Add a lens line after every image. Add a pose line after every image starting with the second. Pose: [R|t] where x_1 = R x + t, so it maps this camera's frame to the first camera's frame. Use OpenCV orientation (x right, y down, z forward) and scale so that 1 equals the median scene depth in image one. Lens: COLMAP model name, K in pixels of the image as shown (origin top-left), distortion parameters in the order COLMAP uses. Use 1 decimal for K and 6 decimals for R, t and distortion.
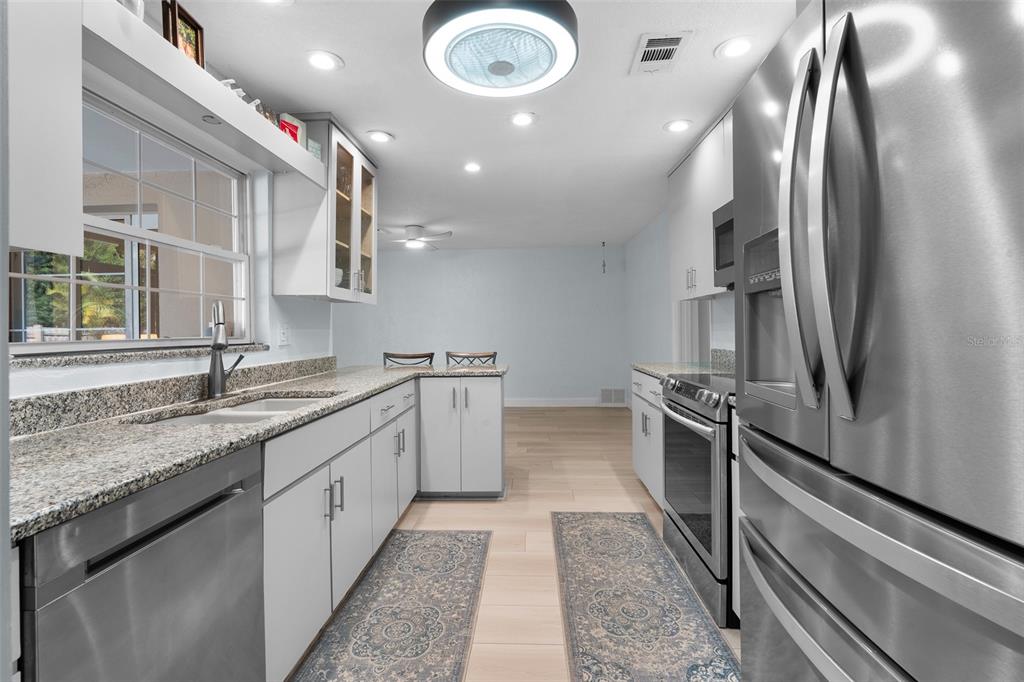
lens RADIAL K [[467.4, 0, 510.1], [0, 467.4, 331.7], [0, 0, 1]] dist [-0.007792, 0.002078]
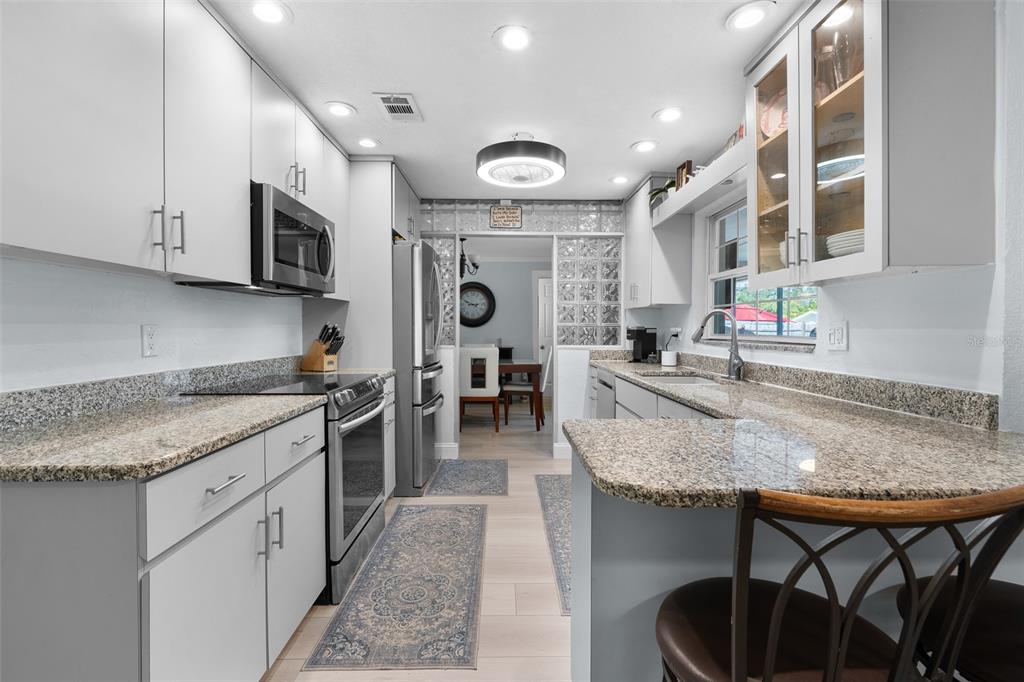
lens RADIAL K [[467.4, 0, 512.1], [0, 467.4, 335.0], [0, 0, 1]] dist [-0.007792, 0.002078]
pose [[-0.997842, 0.011315, -0.064675, 0.092766], [0.010165, 0.999785, 0.018089, -0.016066], [0.064865, 0.017393, -0.997742, 1.941417]]
